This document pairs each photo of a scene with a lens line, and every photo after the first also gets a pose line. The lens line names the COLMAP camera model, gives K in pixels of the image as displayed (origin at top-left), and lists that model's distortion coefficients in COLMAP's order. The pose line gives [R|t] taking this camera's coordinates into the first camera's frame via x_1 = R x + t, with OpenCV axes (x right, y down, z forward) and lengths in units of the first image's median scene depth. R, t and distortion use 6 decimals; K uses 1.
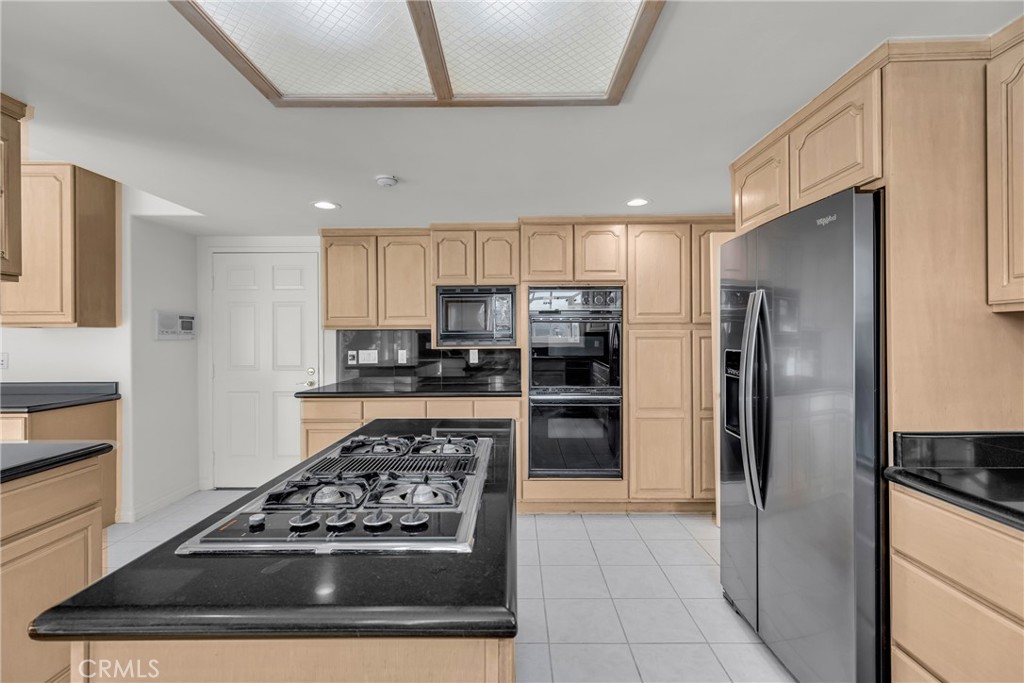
lens RADIAL K [[461.3, 0, 512.0], [0, 461.3, 341.5], [0, 0, 1]] dist [0.024645, -0.000019]
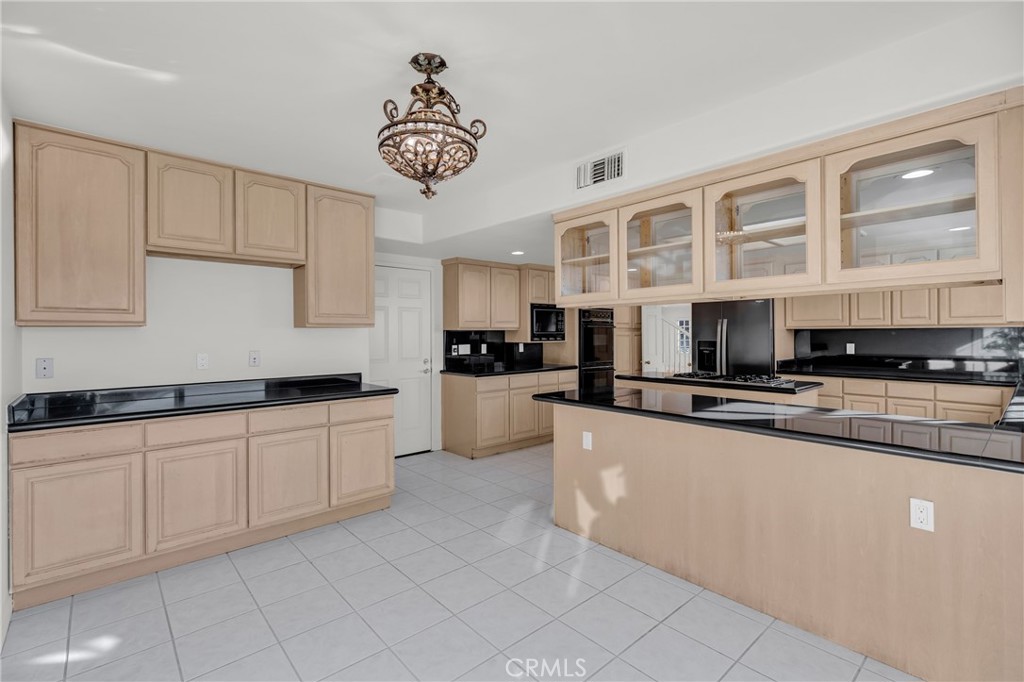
lens RADIAL K [[456.3, 0, 506.5], [0, 456.3, 347.0], [0, 0, 1]] dist [0.026182, 0.000071]
pose [[0.745209, -0.017492, 0.666601, -1.129905], [0.005001, 0.999774, 0.020643, -0.001479], [-0.666812, -0.012049, 0.745129, -0.101892]]
